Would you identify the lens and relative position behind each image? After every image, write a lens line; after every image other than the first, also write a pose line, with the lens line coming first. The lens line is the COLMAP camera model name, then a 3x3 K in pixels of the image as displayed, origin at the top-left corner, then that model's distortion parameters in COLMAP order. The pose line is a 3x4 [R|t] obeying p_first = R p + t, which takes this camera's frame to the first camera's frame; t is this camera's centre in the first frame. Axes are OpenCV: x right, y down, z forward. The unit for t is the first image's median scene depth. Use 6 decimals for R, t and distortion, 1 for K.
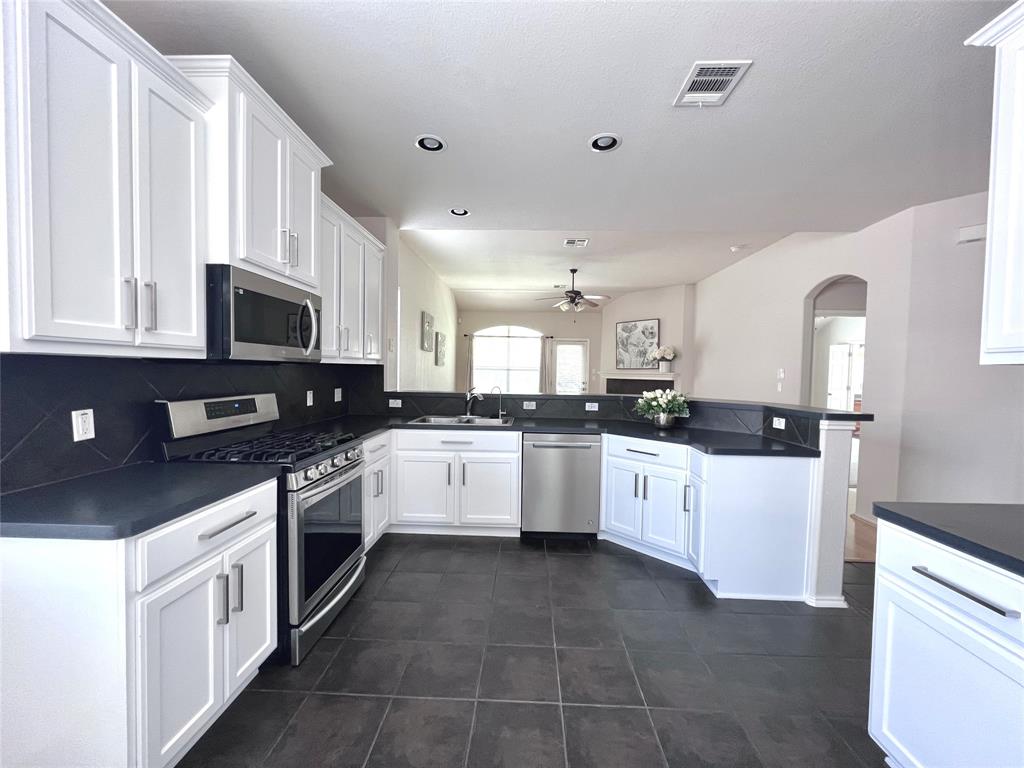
lens RADIAL K [[408.1, 0, 514.3], [0, 408.1, 383.3], [0, 0, 1]] dist [0.001530, -0.000092]
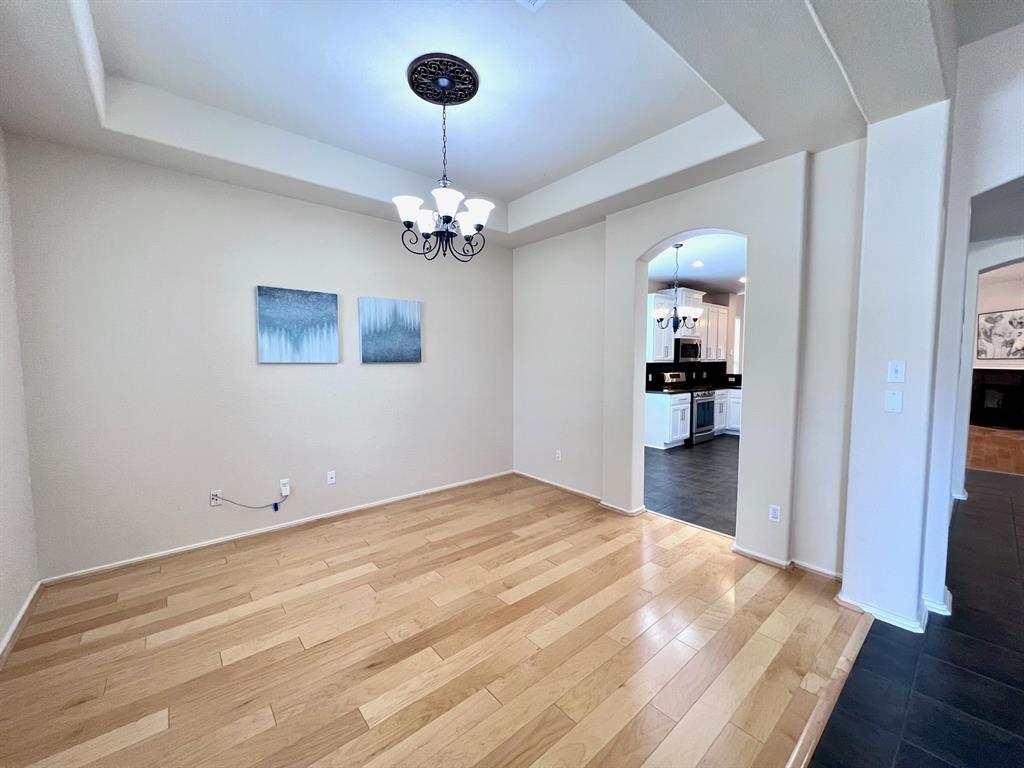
lens RADIAL K [[408.5, 0, 511.5], [0, 408.5, 387.6], [0, 0, 1]] dist [0.000858, 0.000033]
pose [[0.676183, 0.032927, -0.735998, 0.644738], [-0.010285, 0.999325, 0.035259, 0.035732], [0.736662, -0.016272, 0.676065, -1.656931]]
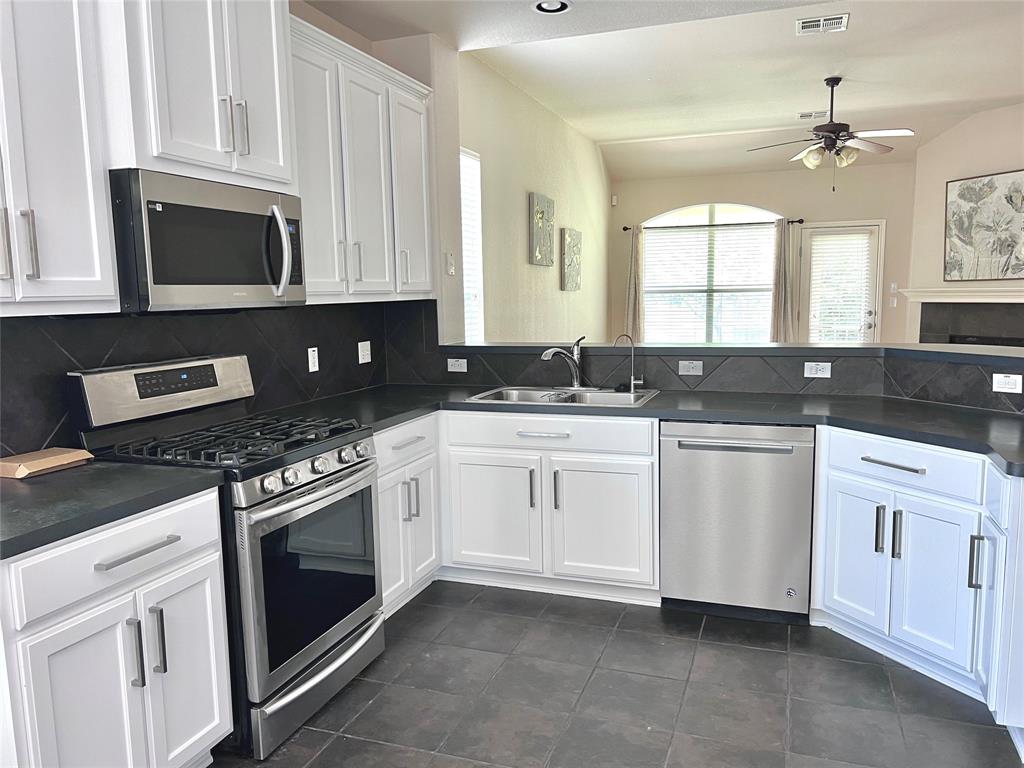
lens RADIAL K [[767.2, 0, 518.6], [0, 767.2, 387.6], [0, 0, 1]] dist [0.063351, -0.066673]
pose [[0.953411, 0.003943, -0.301647, 0.158722], [0.024645, 0.995554, 0.090909, -0.021015], [0.300665, -0.094108, 0.949076, -0.025194]]
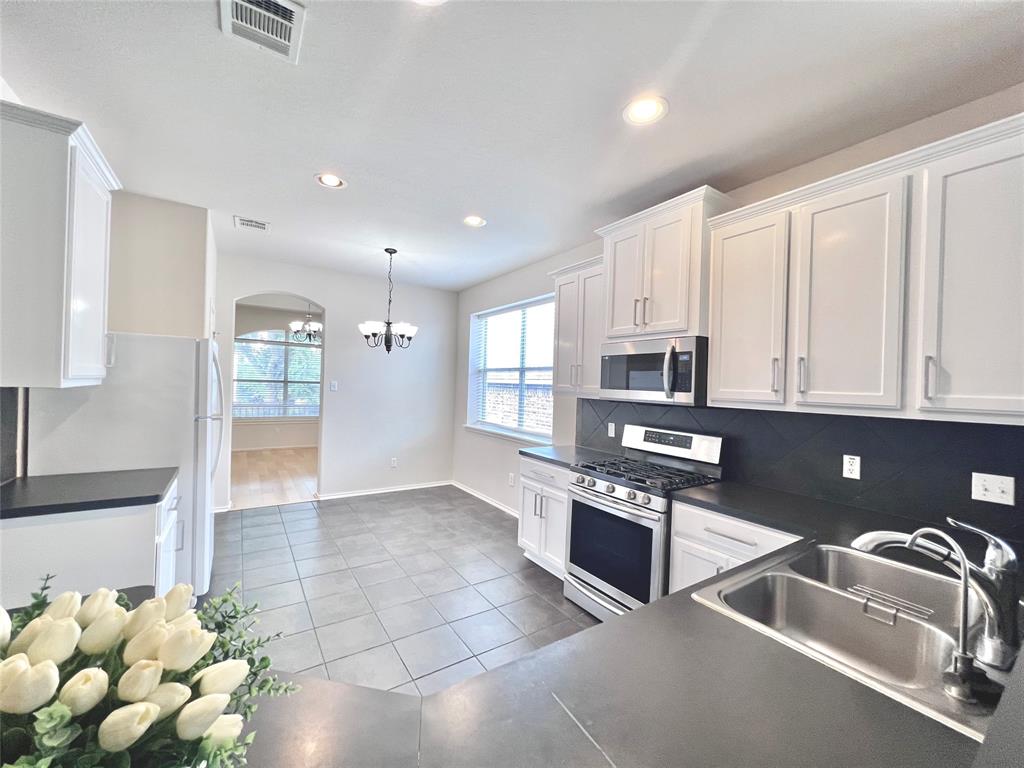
lens RADIAL K [[408.1, 0, 514.3], [0, 408.1, 383.3], [0, 0, 1]] dist [0.001530, -0.000092]
pose [[-0.808552, -0.044164, -0.586766, 0.341589], [-0.065110, 0.997771, 0.014621, -0.074904], [0.584812, 0.050027, -0.809625, 1.262915]]
